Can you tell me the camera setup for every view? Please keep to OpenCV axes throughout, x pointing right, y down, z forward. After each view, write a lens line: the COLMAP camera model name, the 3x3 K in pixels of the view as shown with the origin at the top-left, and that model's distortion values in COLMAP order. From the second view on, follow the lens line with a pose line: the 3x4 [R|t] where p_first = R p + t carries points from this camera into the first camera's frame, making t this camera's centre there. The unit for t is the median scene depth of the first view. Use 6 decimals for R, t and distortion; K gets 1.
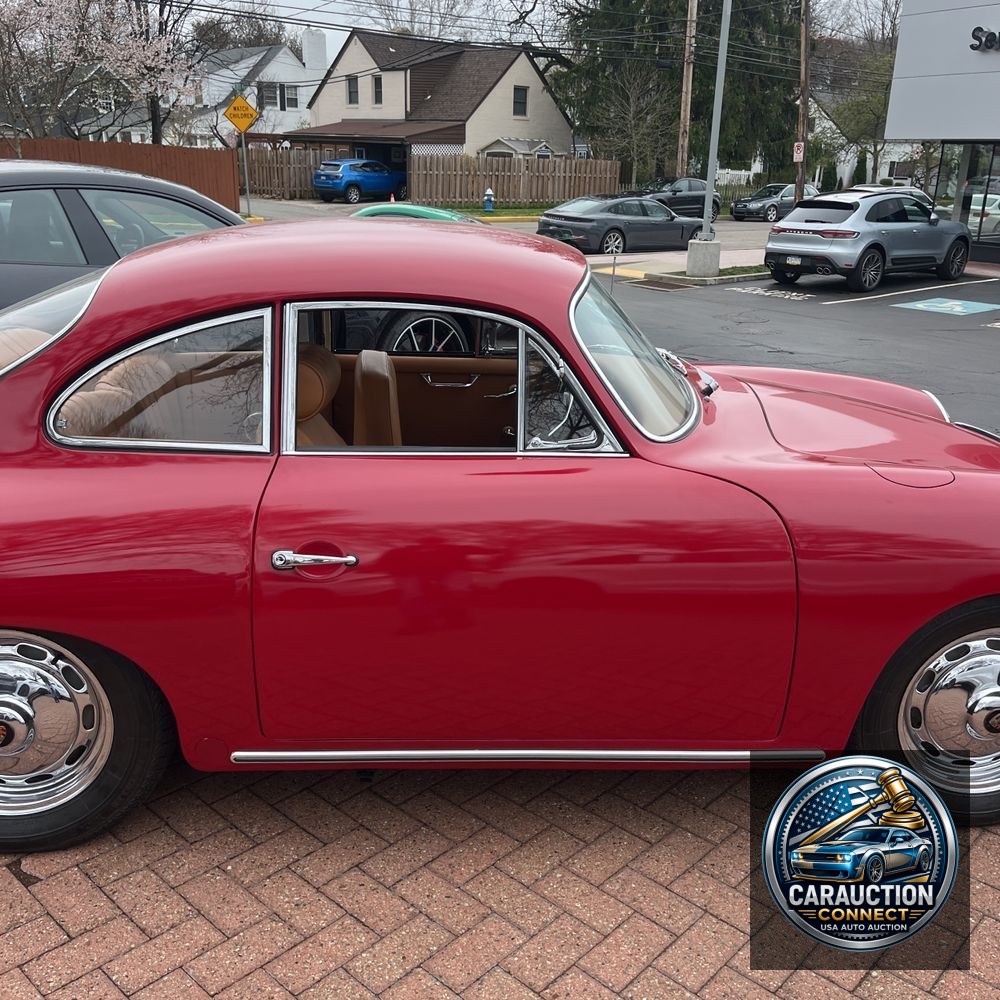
lens RADIAL K [[1012.0, 0, 512.9], [0, 1012.0, 514.1], [0, 0, 1]] dist [0.030555, -0.034493]
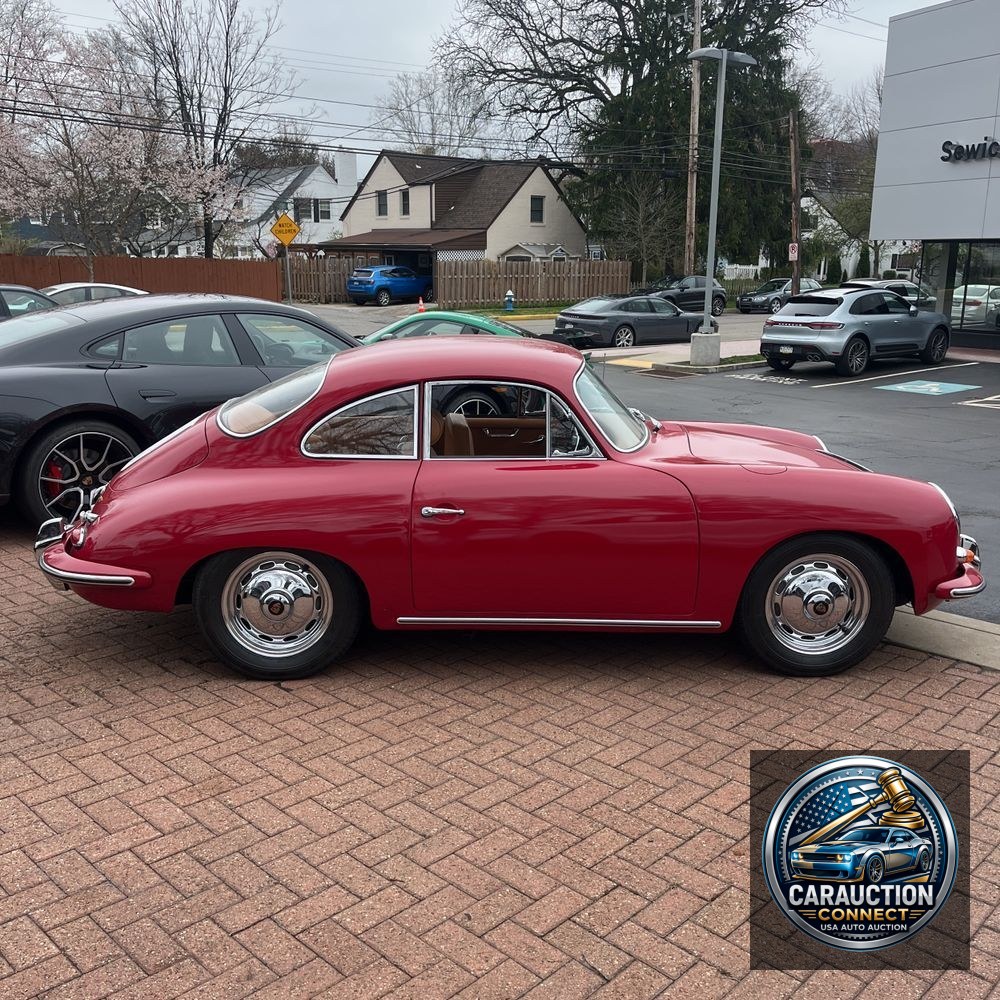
lens RADIAL K [[1008.1, 0, 500.0], [0, 1008.1, 500.0], [0, 0, 1]] dist [0.045782, -0.053554]
pose [[0.999338, -0.014988, -0.033137, -0.001155], [0.011544, 0.994740, -0.101782, 0.011022], [0.034488, 0.101332, 0.994255, -0.045730]]
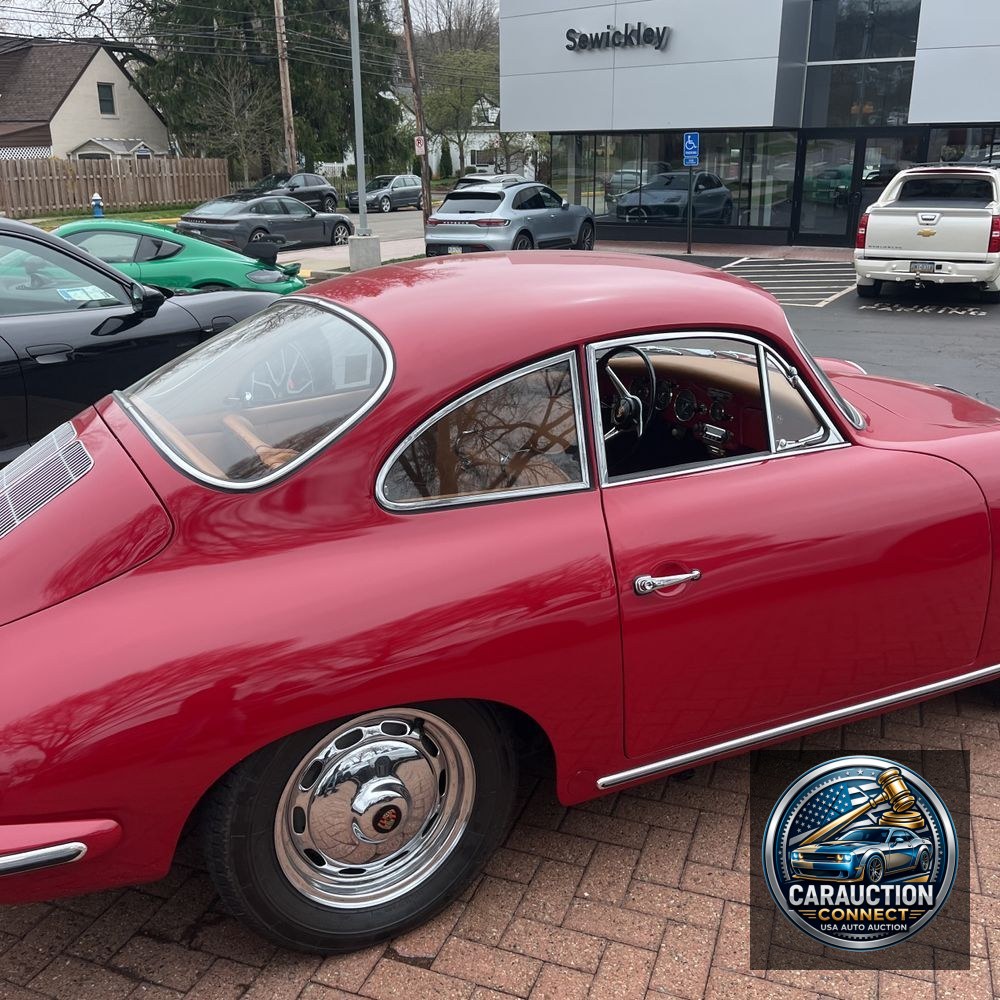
lens RADIAL K [[1011.4, 0, 500.0], [0, 1011.4, 500.0], [0, 0, 1]] dist [0.017031, -0.018911]
pose [[0.928277, -0.150564, 0.340049, -0.035576], [0.152292, 0.988096, 0.021769, -0.004420], [-0.339278, 0.031579, 0.940156, 0.003091]]
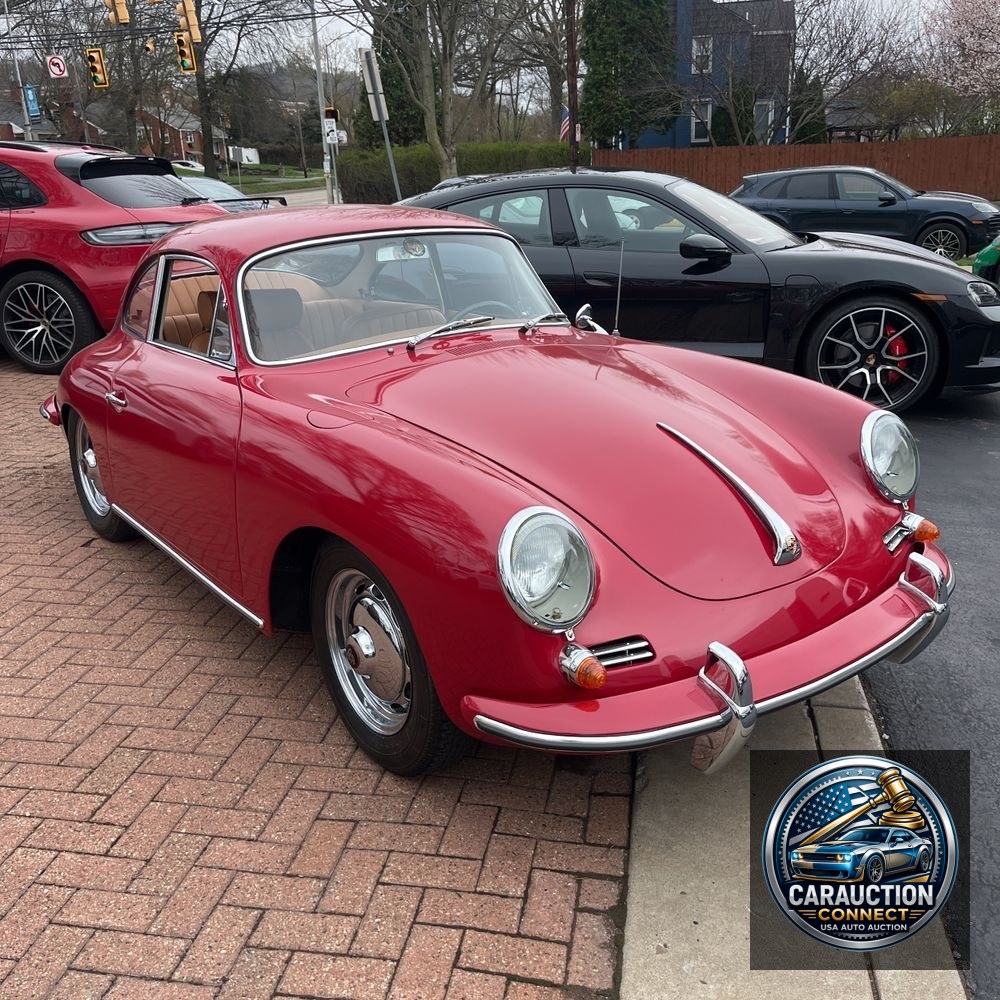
lens RADIAL K [[1008.1, 0, 500.0], [0, 1008.1, 500.0], [0, 0, 1]] dist [0.045782, -0.053554]
pose [[0.537856, 0.218891, -0.814124, 0.078886], [-0.225696, 0.967841, 0.111113, -0.006121], [0.812264, 0.123982, 0.569962, 0.026200]]
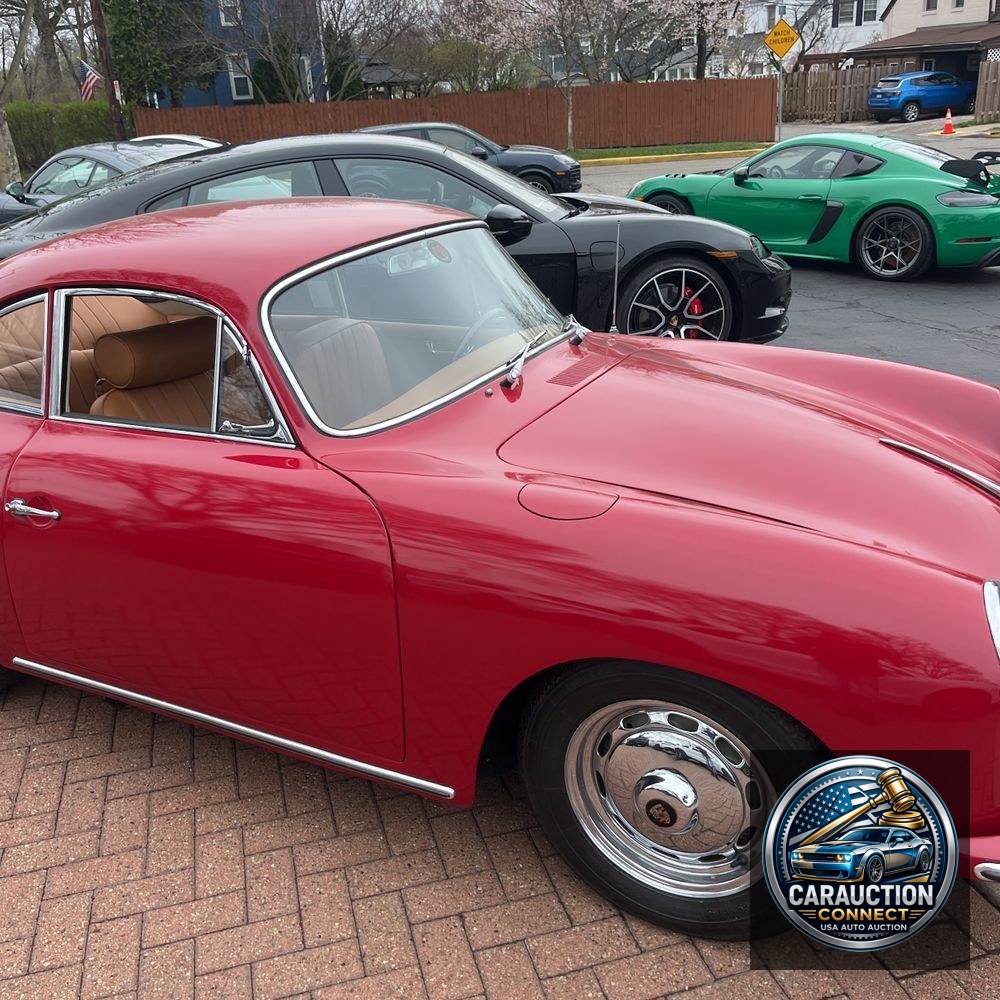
lens RADIAL K [[1008.1, 0, 500.0], [0, 1008.1, 500.0], [0, 0, 1]] dist [0.045782, -0.053554]
pose [[0.850679, 0.121367, -0.511483, 0.042010], [-0.093398, 0.992398, 0.080145, -0.005218], [0.517321, -0.020407, 0.855548, 0.012205]]
